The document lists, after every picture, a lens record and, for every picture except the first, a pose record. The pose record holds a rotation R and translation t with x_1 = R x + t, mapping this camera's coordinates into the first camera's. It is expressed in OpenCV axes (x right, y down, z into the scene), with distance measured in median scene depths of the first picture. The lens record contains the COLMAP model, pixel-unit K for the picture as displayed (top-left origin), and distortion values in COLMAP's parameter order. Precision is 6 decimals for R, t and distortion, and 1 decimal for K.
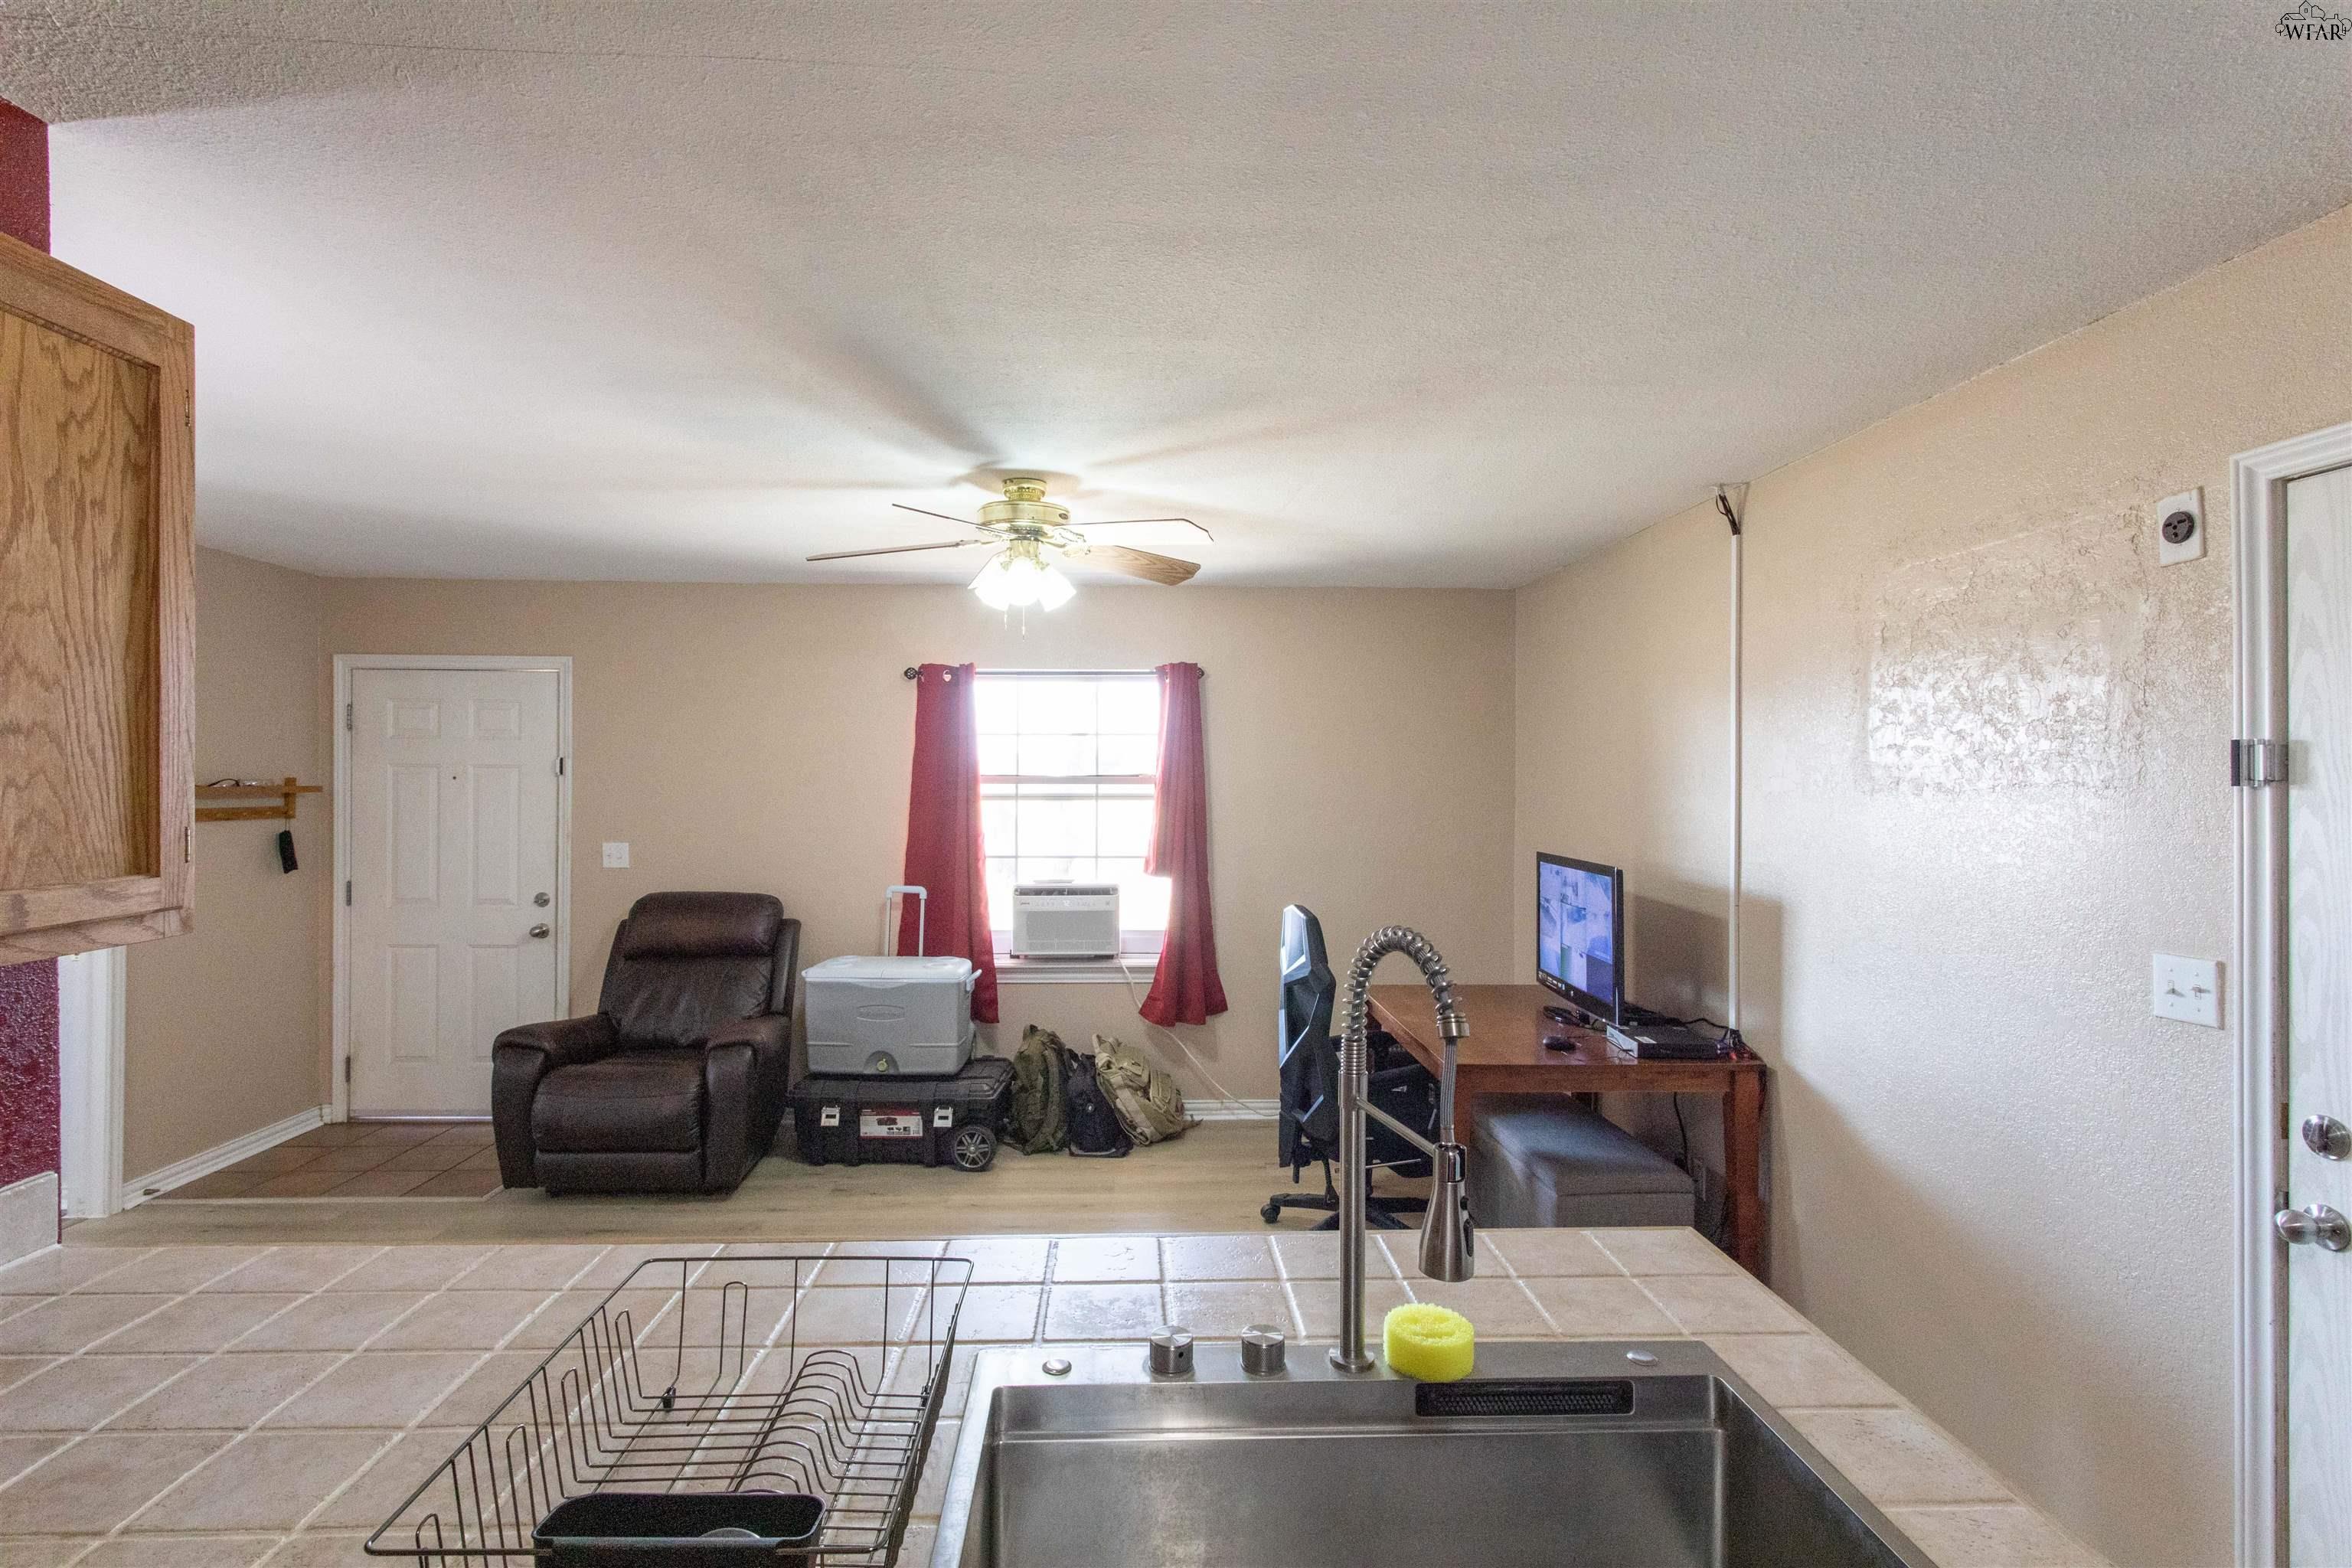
lens RADIAL K [[1115.1, 0, 1168.0], [0, 1115.1, 771.3], [0, 0, 1]] dist [-0.001169, 0.002626]
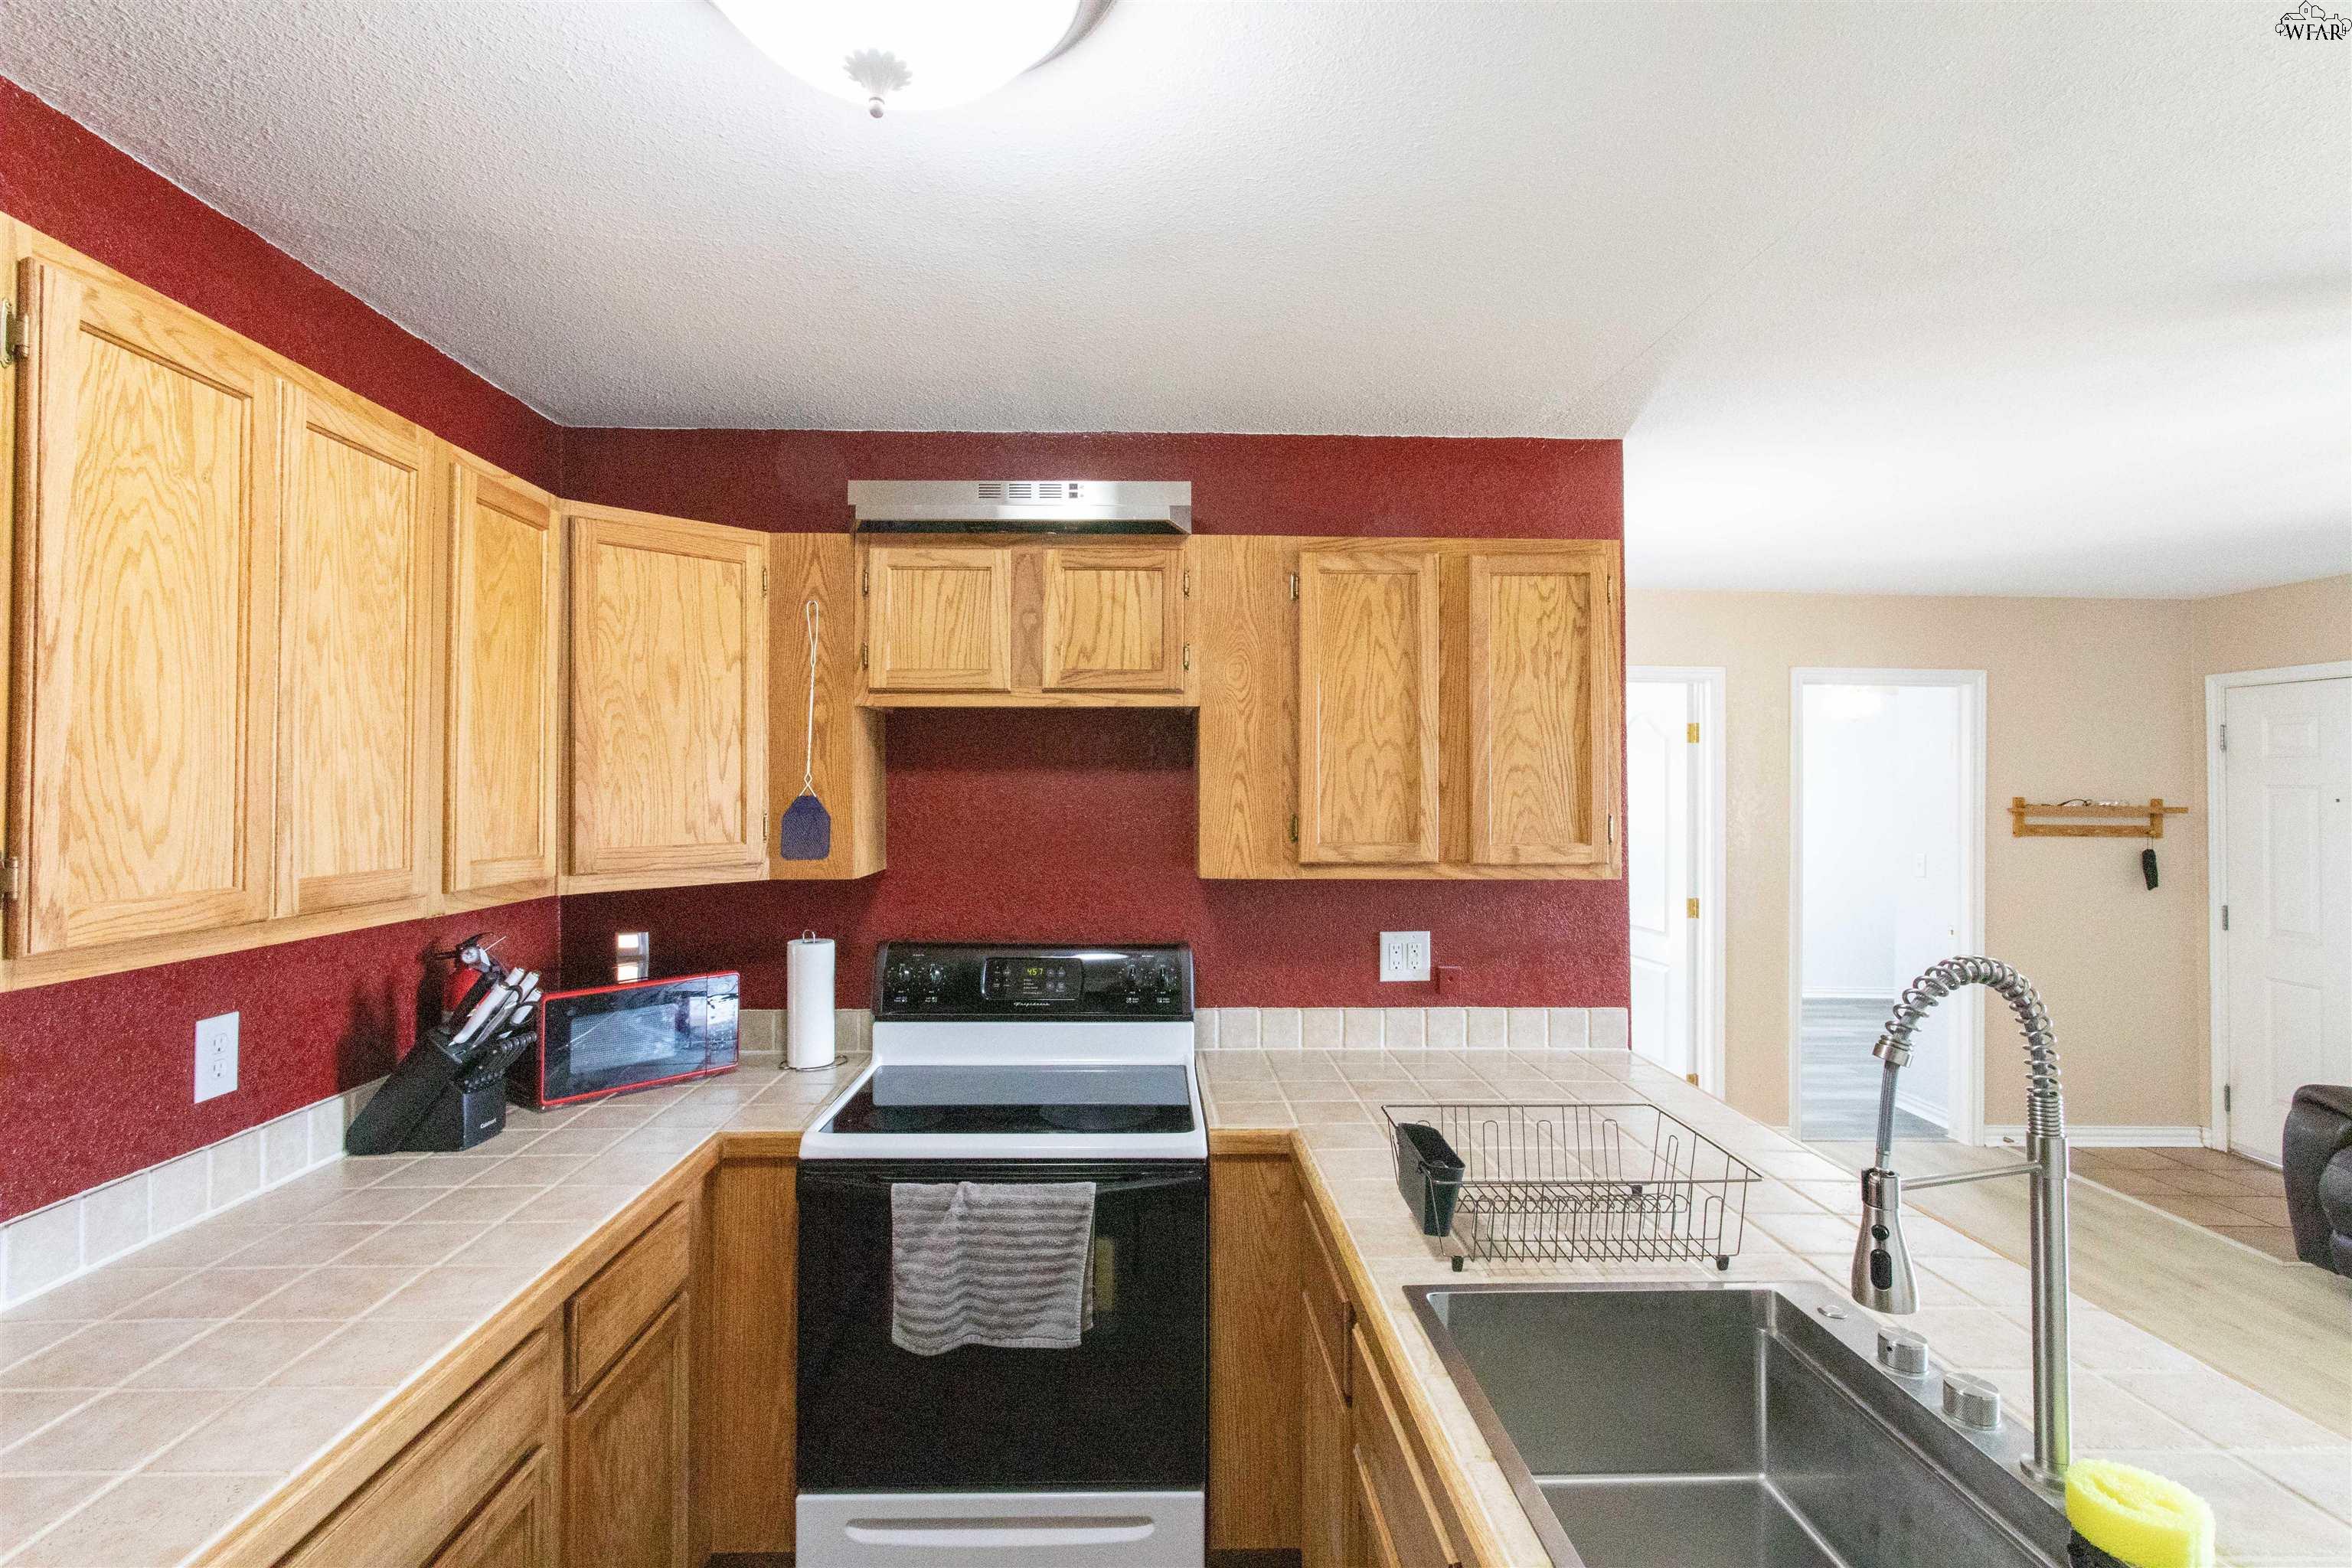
lens RADIAL K [[1115.1, 0, 1161.0], [0, 1115.1, 775.4], [0, 0, 1]] dist [-0.001169, 0.002626]
pose [[-0.014623, -0.015382, -0.999775, 0.283518], [-0.002696, 0.999879, -0.015344, 0.002489], [0.999889, 0.002471, -0.014662, 0.089946]]
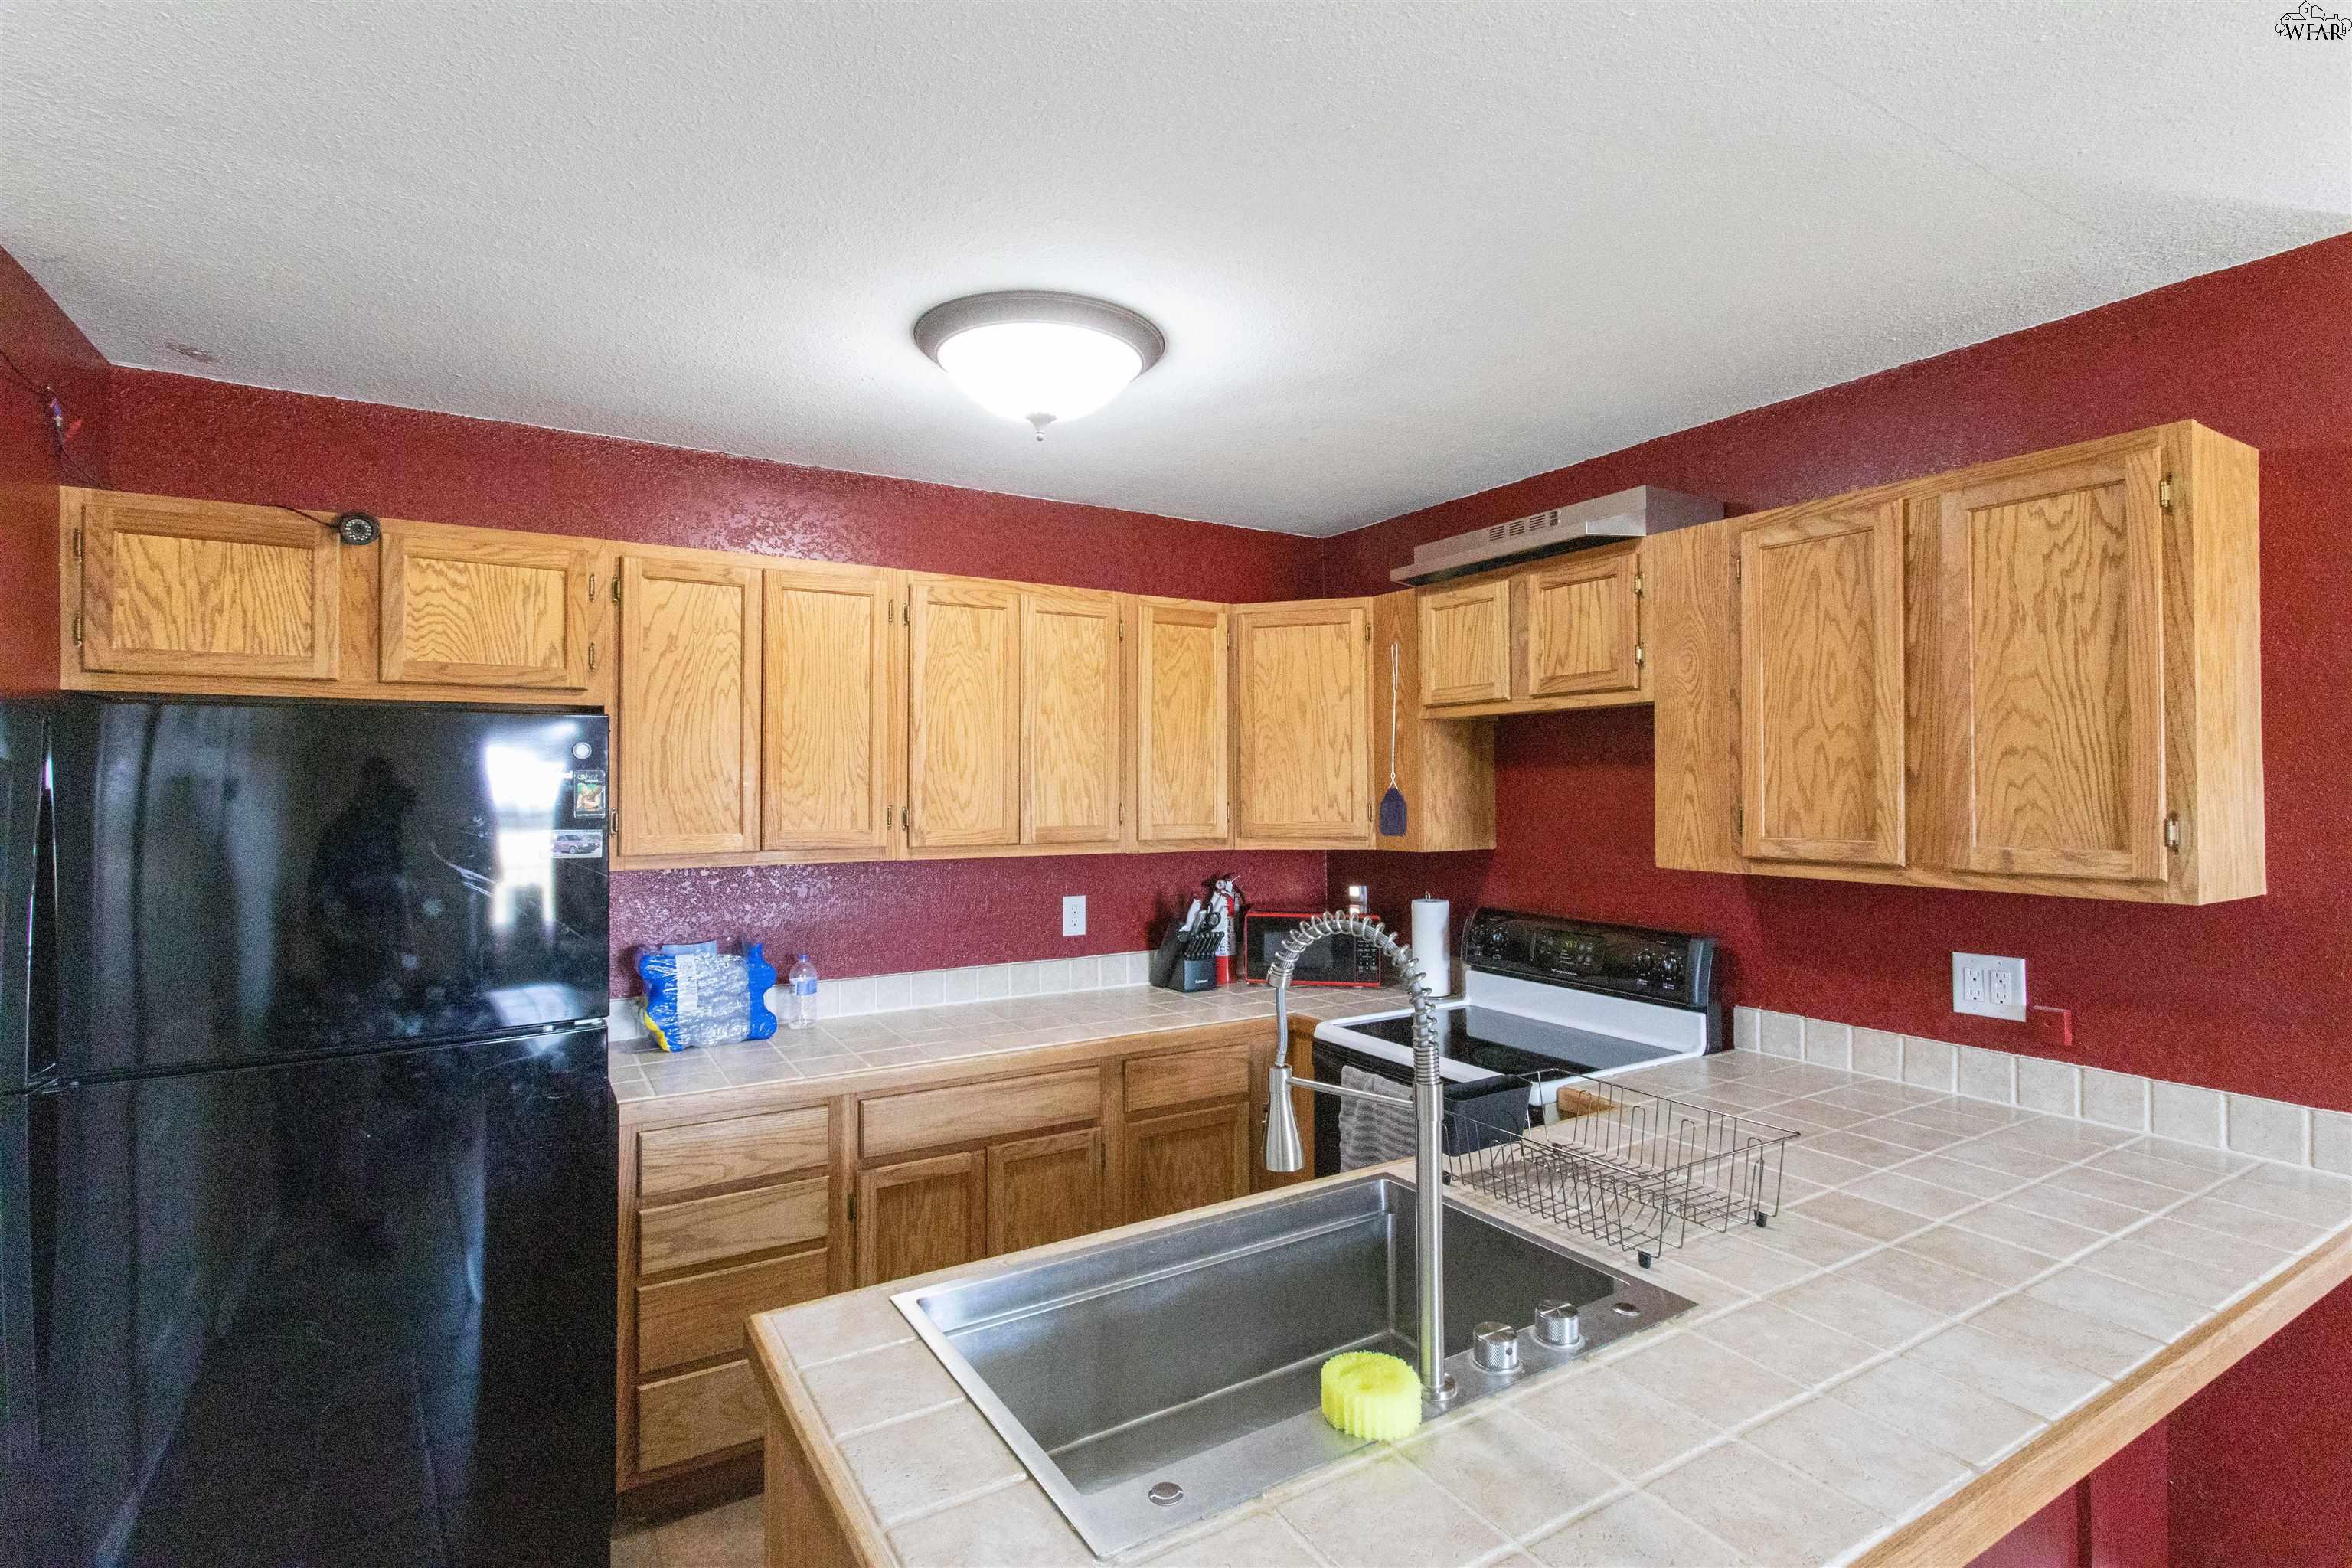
lens RADIAL K [[1115.1, 0, 1168.2], [0, 1115.1, 772.6], [0, 0, 1]] dist [-0.001169, 0.002626]
pose [[-0.874882, -0.007762, -0.484274, 0.225851], [-0.000891, 0.999896, -0.014417, 0.004911], [0.484336, -0.012181, -0.874797, 0.472665]]
